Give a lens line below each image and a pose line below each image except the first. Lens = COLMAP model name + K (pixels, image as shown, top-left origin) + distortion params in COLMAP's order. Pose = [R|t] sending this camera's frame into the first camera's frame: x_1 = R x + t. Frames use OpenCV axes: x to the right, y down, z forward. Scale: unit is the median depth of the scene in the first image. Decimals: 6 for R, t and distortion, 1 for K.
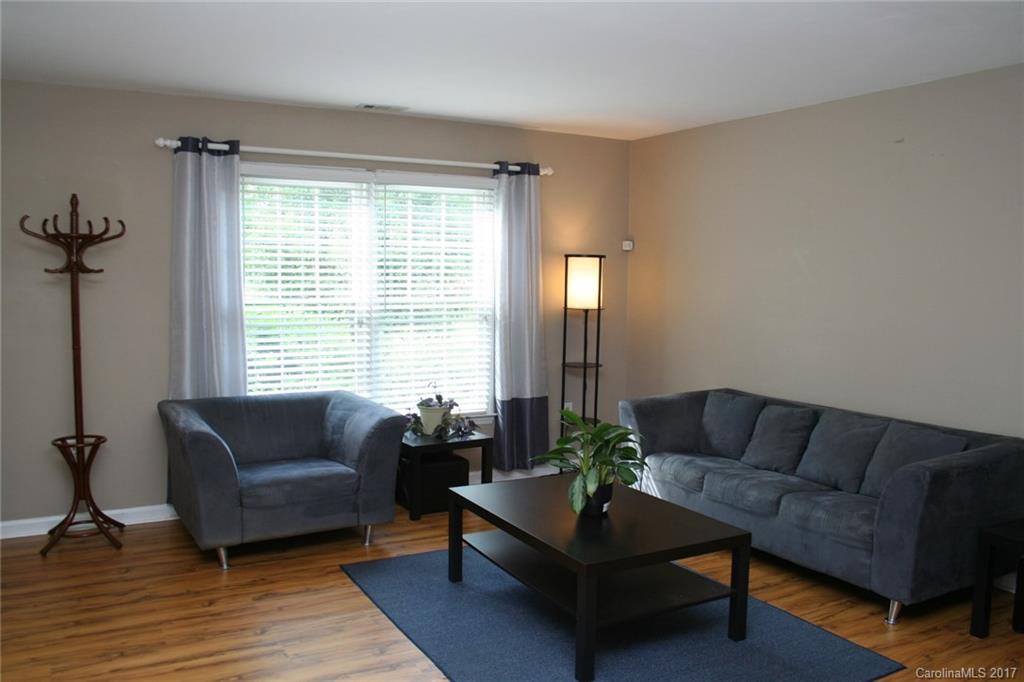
lens RADIAL K [[855.6, 0, 516.8], [0, 855.6, 357.9], [0, 0, 1]] dist [-0.140564, 0.125487]
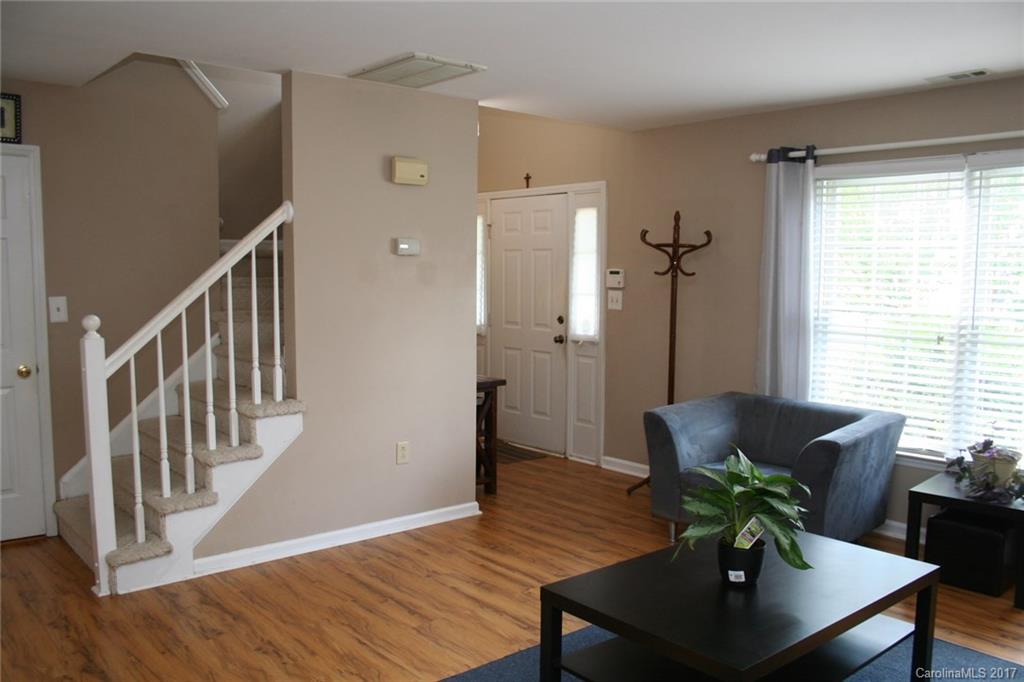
lens RADIAL K [[855.6, 0, 516.8], [0, 855.6, 357.9], [0, 0, 1]] dist [-0.140564, 0.125487]
pose [[0.200927, 0.091173, -0.975354, 0.726659], [-0.104871, 0.991939, 0.071120, -0.051214], [0.973977, 0.087997, 0.208869, 0.576492]]
